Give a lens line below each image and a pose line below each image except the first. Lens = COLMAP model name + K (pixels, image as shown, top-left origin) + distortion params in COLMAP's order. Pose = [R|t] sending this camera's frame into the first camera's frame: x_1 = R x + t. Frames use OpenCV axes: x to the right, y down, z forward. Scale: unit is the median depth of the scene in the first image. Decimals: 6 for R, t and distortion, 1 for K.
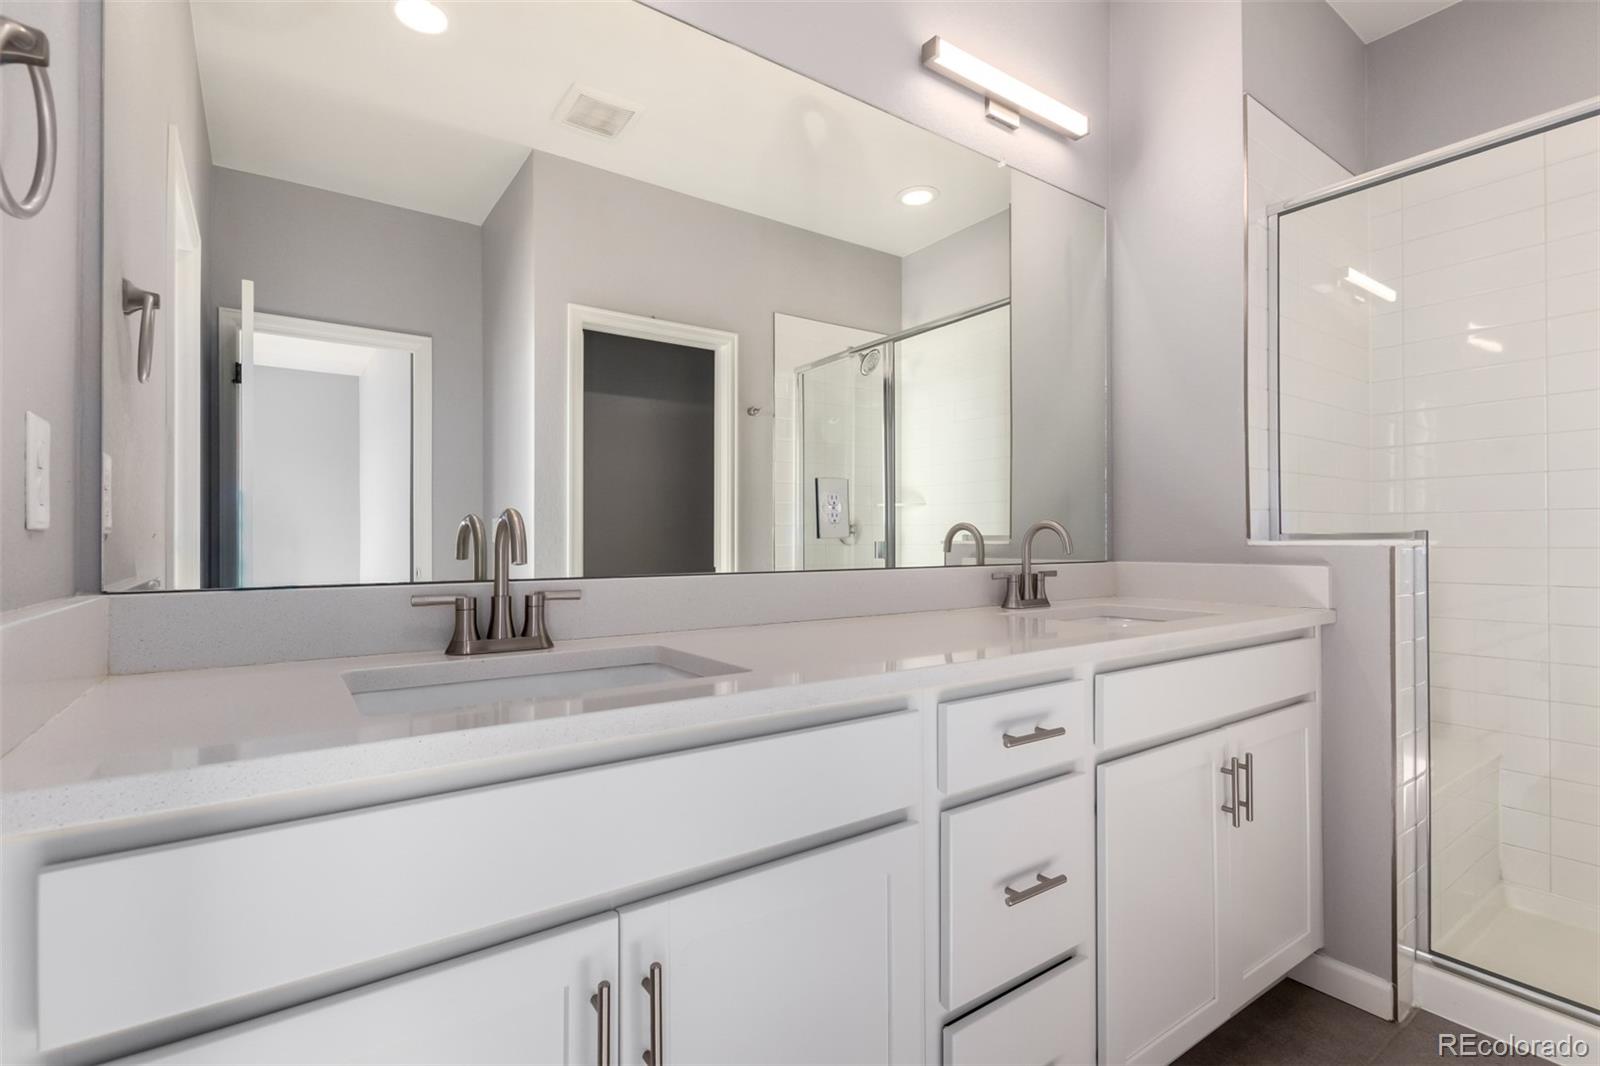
lens RADIAL K [[737.8, 0, 788.3], [0, 737.8, 540.2], [0, 0, 1]] dist [0.005217, -0.003467]
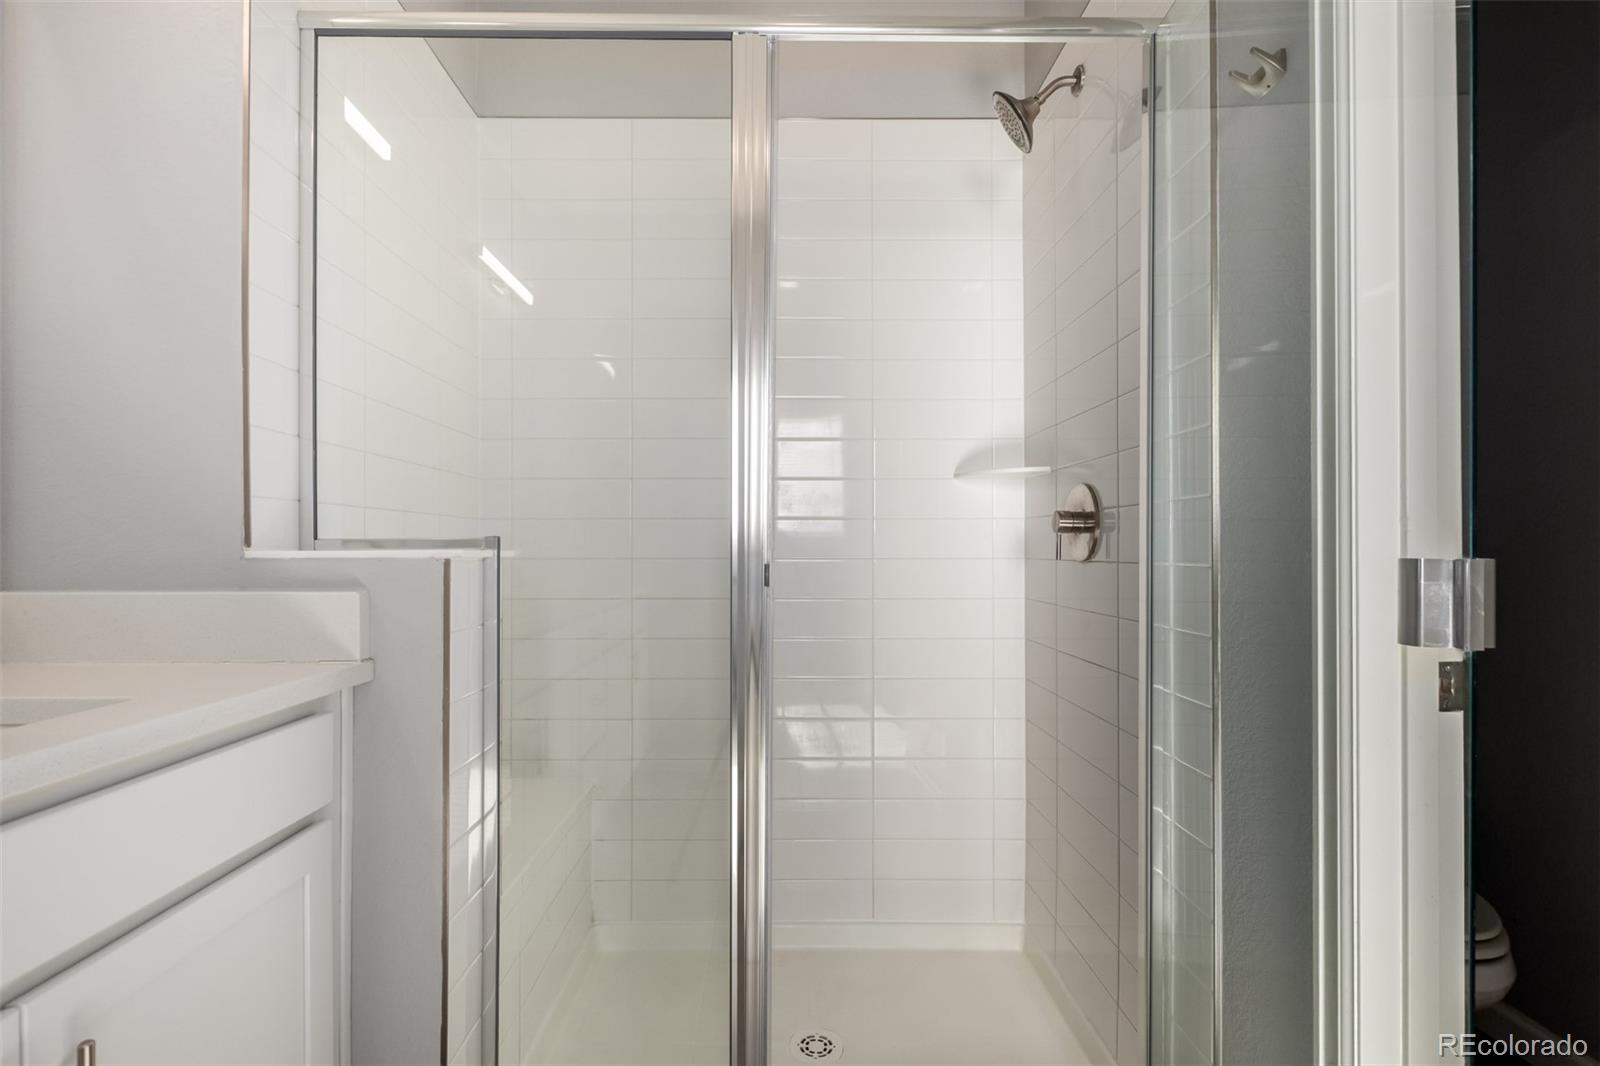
lens RADIAL K [[737.8, 0, 797.8], [0, 737.8, 543.8], [0, 0, 1]] dist [0.005217, -0.003467]
pose [[0.549153, 0.008326, 0.835681, 0.405947], [-0.002800, 0.999963, -0.008123, -0.001047], [-0.835717, 0.002121, 0.549156, 0.345085]]
